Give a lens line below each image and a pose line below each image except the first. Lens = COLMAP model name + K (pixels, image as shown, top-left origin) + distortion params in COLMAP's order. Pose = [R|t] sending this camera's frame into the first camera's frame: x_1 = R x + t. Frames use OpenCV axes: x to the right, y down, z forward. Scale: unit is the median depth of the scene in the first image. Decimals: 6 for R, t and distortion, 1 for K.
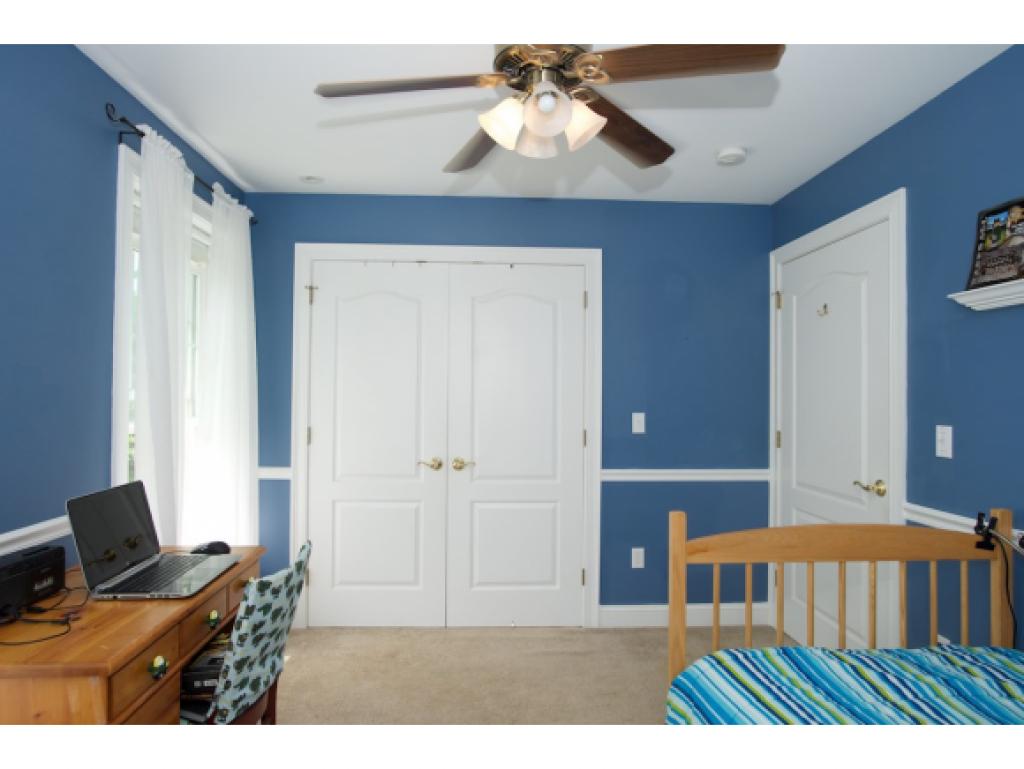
lens RADIAL K [[588.6, 0, 522.5], [0, 588.6, 388.1], [0, 0, 1]] dist [-0.034602, 0.016379]
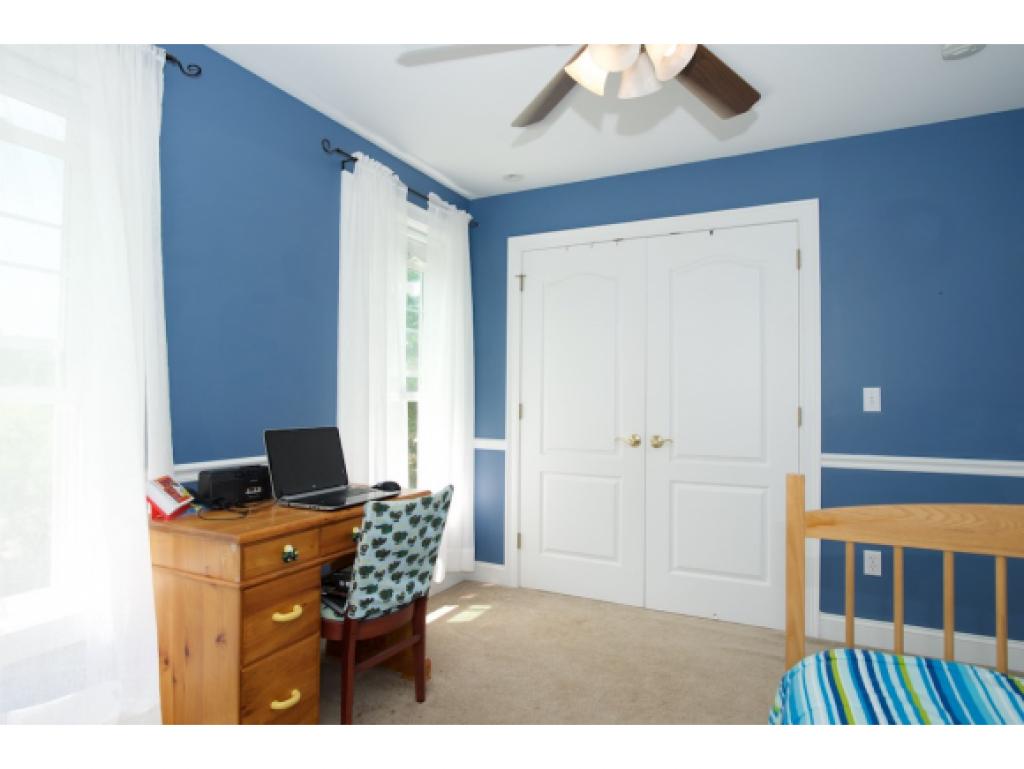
lens RADIAL K [[588.6, 0, 522.3], [0, 588.6, 382.0], [0, 0, 1]] dist [-0.034602, 0.016379]
pose [[0.872782, -0.017087, -0.487812, 0.190279], [0.008226, 0.999760, -0.020300, 0.053180], [0.488041, 0.013704, 0.872713, 0.046013]]
